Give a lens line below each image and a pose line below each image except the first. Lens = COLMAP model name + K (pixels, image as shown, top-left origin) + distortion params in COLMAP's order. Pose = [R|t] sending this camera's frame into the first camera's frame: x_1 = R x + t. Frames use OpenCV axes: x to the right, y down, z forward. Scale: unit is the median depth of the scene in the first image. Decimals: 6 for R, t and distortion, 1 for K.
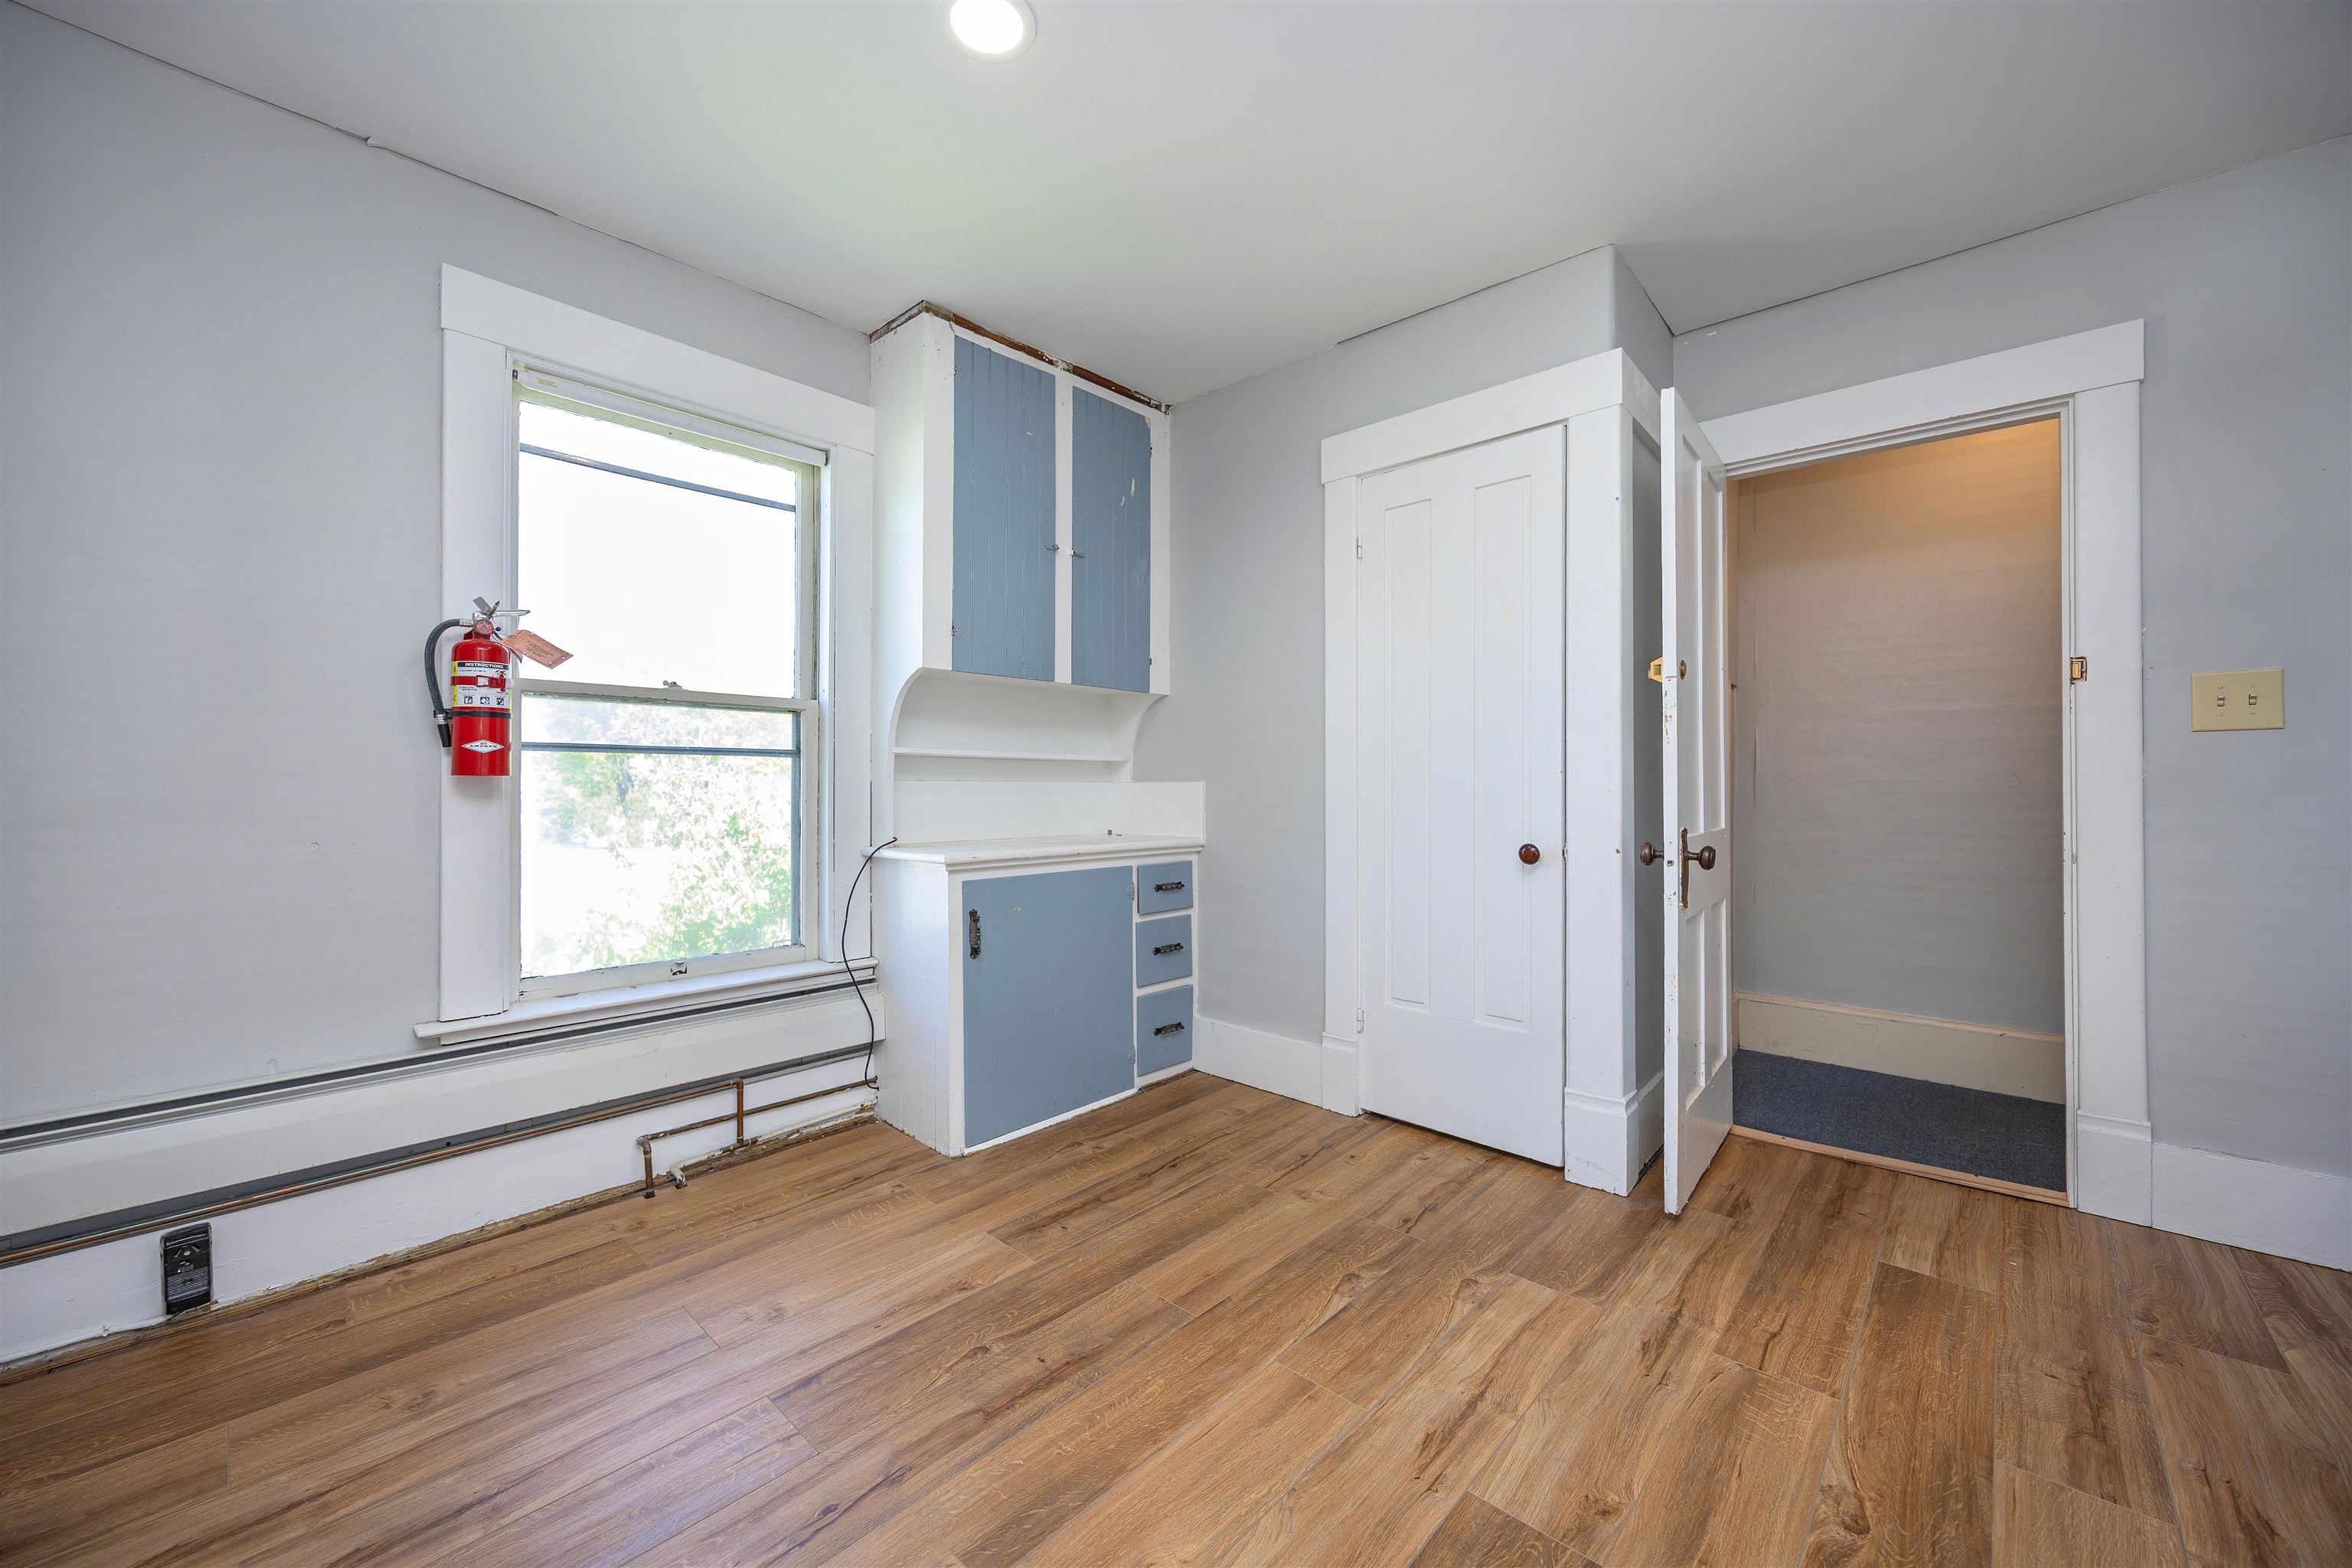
lens RADIAL K [[920.8, 0, 1161.8], [0, 920.8, 777.9], [0, 0, 1]] dist [-0.005289, 0.001108]
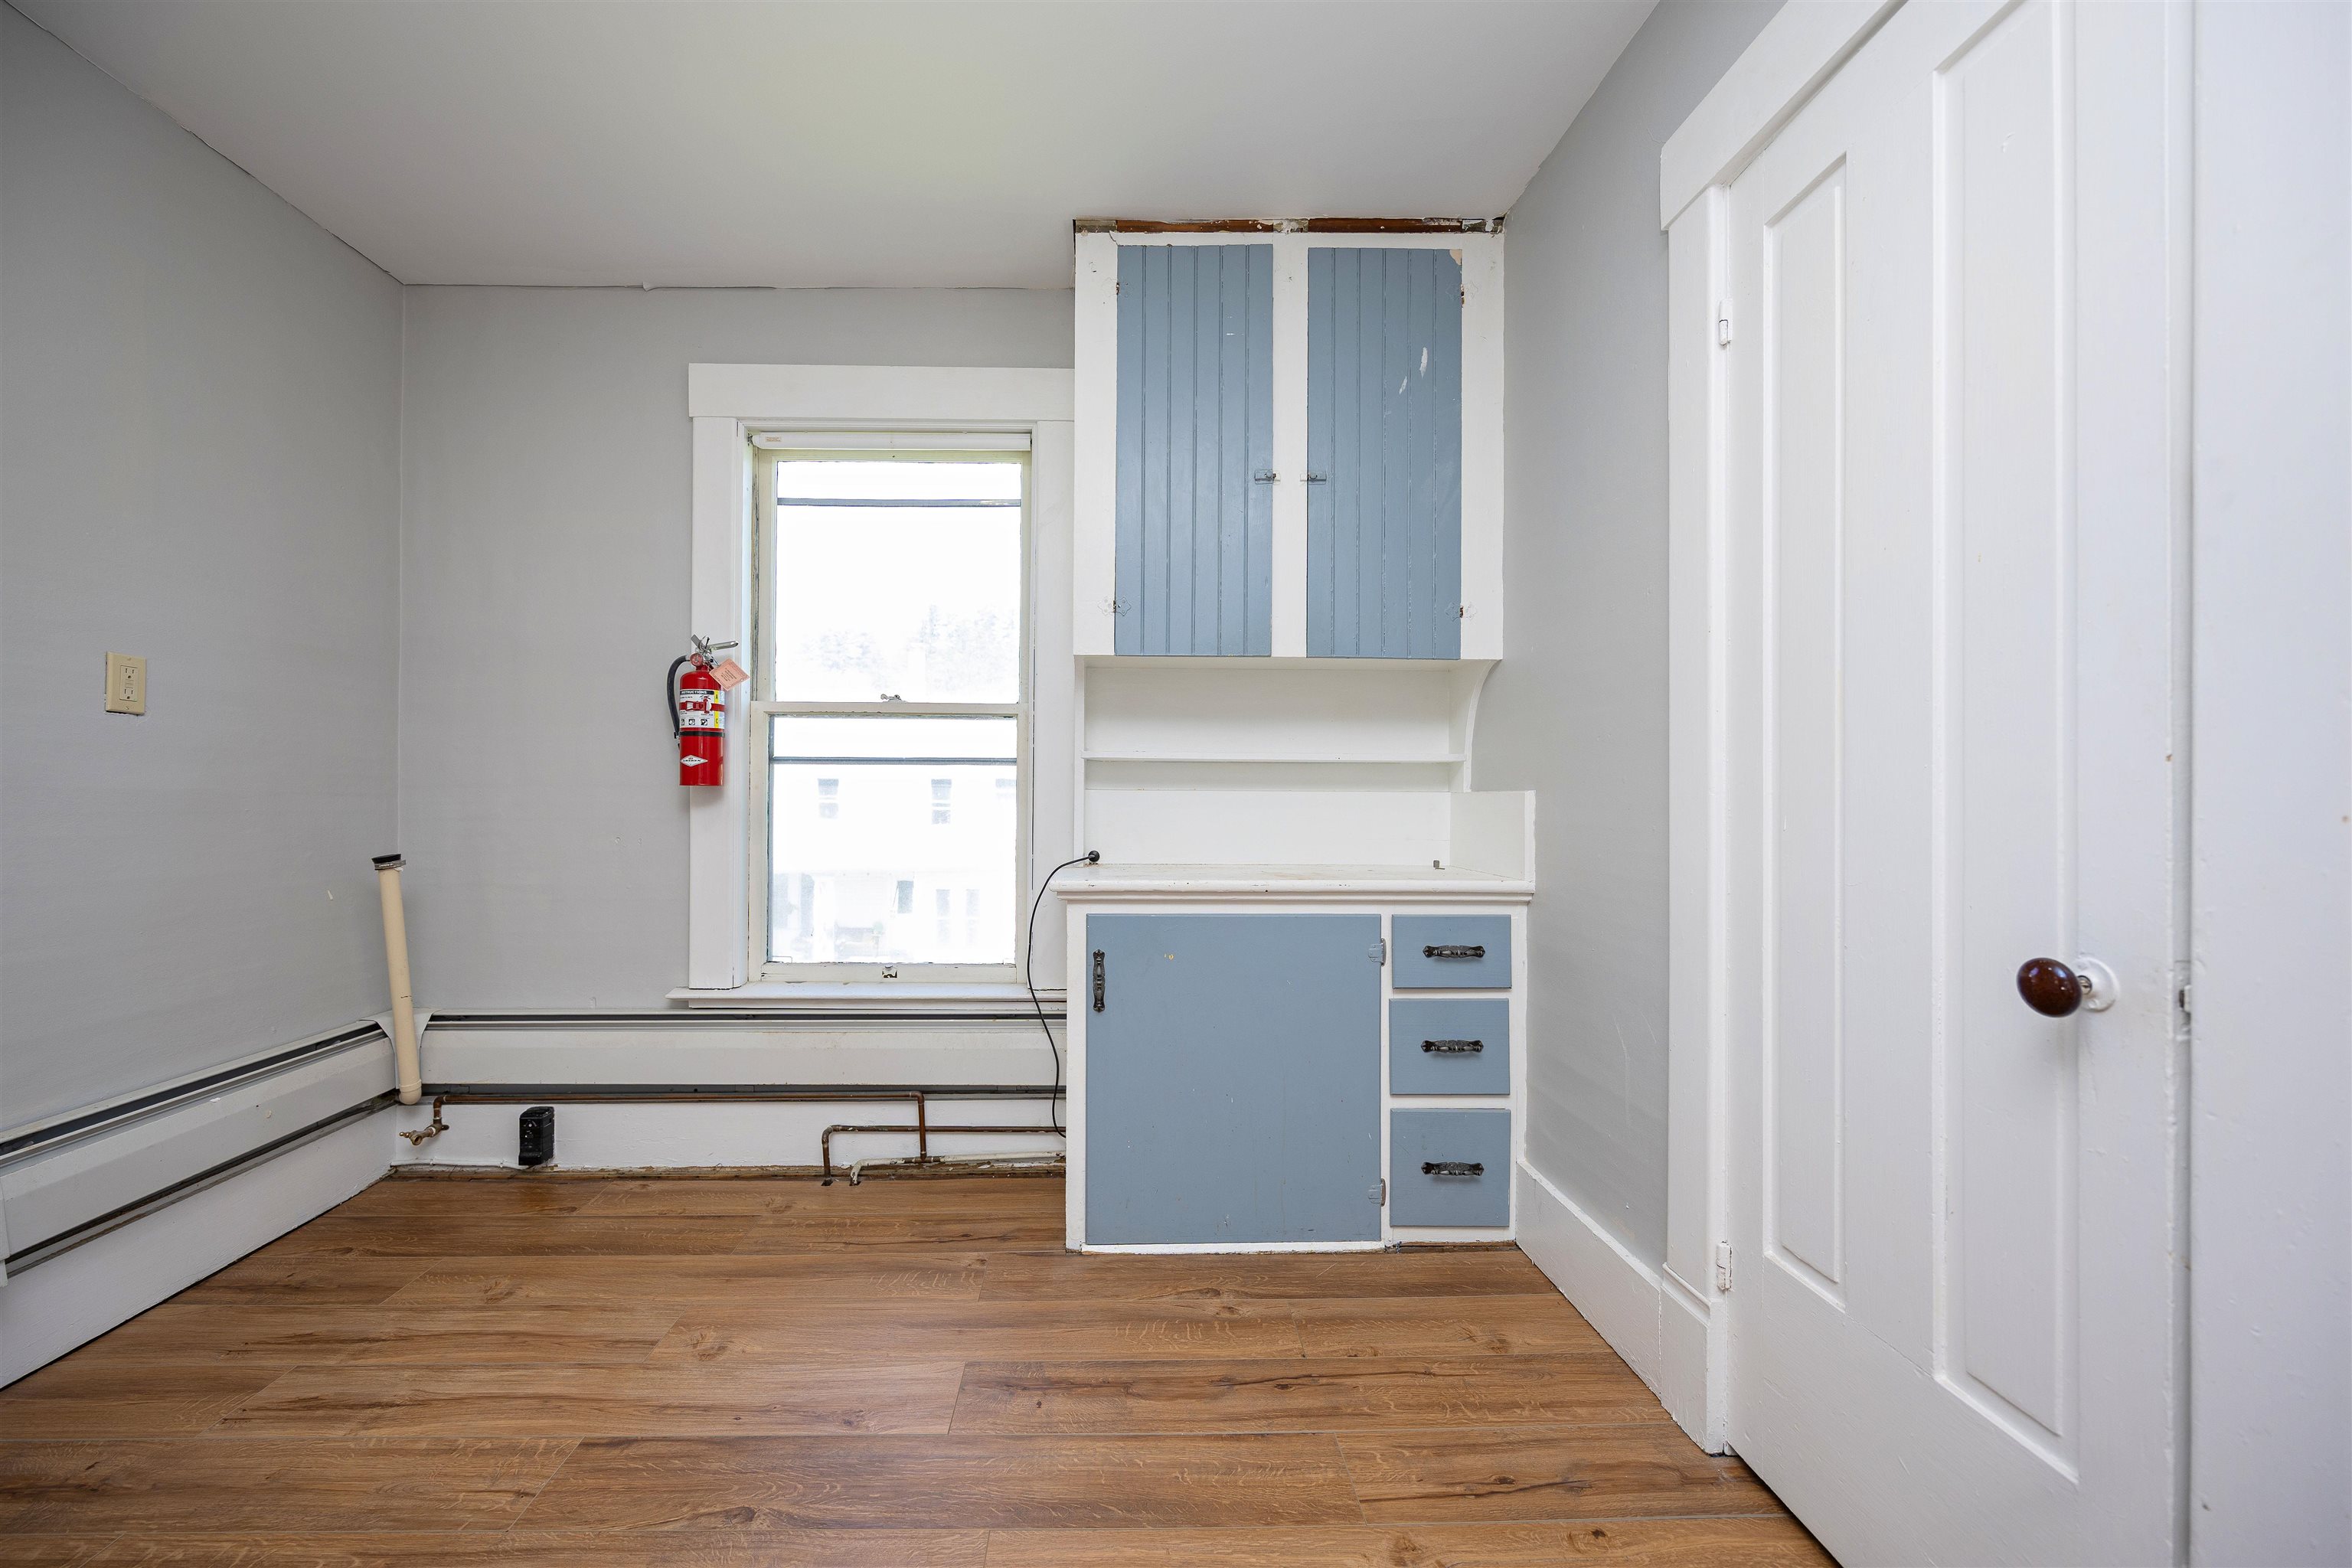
lens RADIAL K [[920.8, 0, 1168.7], [0, 920.8, 793.4], [0, 0, 1]] dist [-0.005289, 0.001108]
pose [[0.685711, 0.000534, -0.727873, 0.424539], [0.001040, 0.999998, 0.001714, 0.004905], [0.727873, -0.001932, 0.685709, 0.498769]]
